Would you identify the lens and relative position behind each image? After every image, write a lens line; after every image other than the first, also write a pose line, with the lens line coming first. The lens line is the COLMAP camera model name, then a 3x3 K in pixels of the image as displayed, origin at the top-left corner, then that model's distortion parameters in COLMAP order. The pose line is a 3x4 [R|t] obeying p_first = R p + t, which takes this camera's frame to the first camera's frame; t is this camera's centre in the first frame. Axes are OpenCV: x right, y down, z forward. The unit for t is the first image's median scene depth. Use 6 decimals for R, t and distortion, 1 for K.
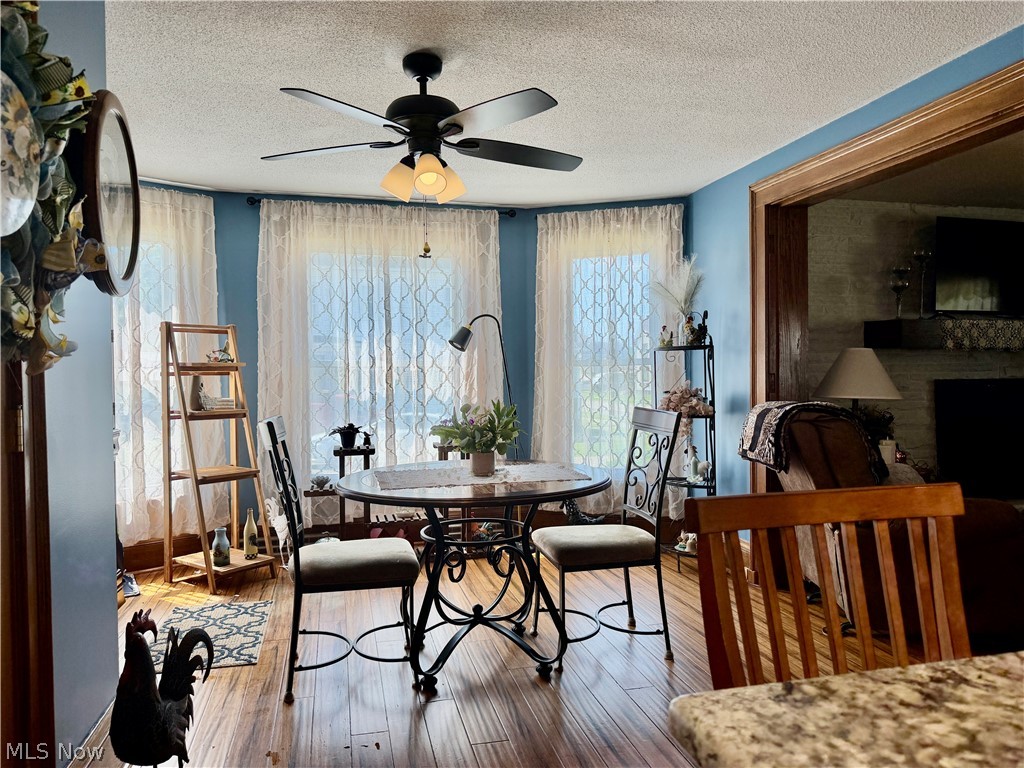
lens RADIAL K [[725.8, 0, 511.3], [0, 725.8, 381.9], [0, 0, 1]] dist [0.081048, -0.047921]
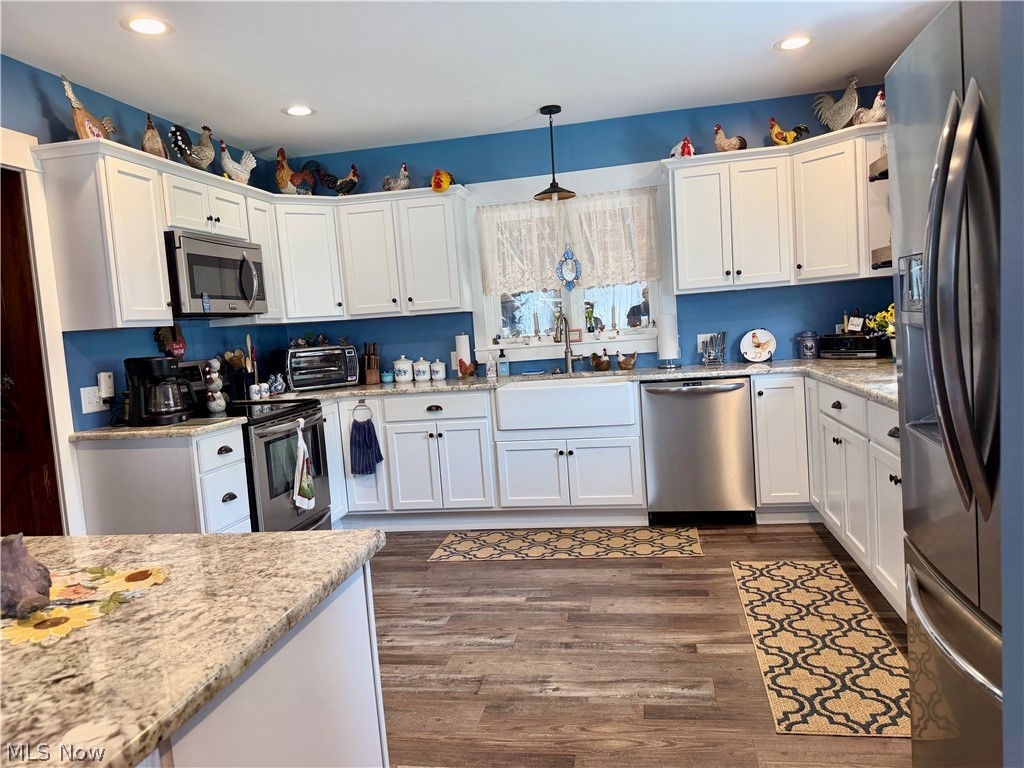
lens RADIAL K [[725.8, 0, 510.6], [0, 725.8, 375.2], [0, 0, 1]] dist [0.081048, -0.047921]
pose [[-0.900367, 0.039194, 0.433362, -0.470537], [0.081684, 0.993454, 0.079861, -0.022074], [-0.427395, 0.107303, -0.897675, 1.852279]]
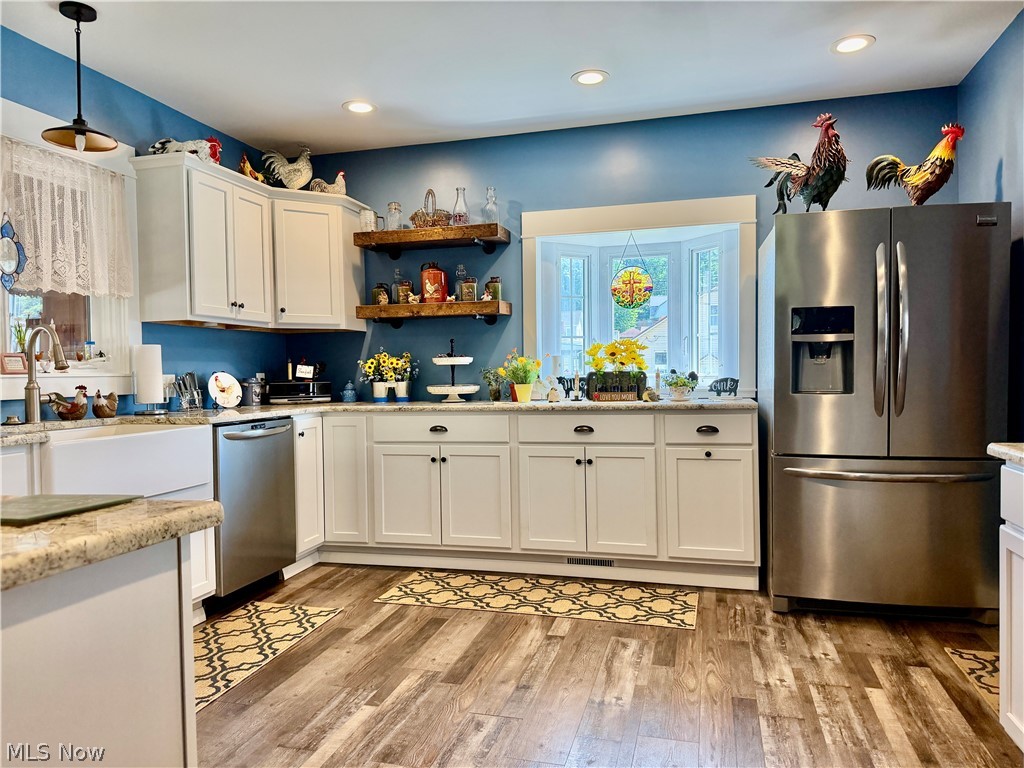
lens RADIAL K [[725.8, 0, 510.8], [0, 725.8, 386.5], [0, 0, 1]] dist [0.081048, -0.047921]
pose [[-0.497438, 0.029740, -0.866989, 0.463069], [0.008068, 0.999528, 0.029657, 0.028148], [0.867462, 0.007758, -0.497443, 1.473274]]
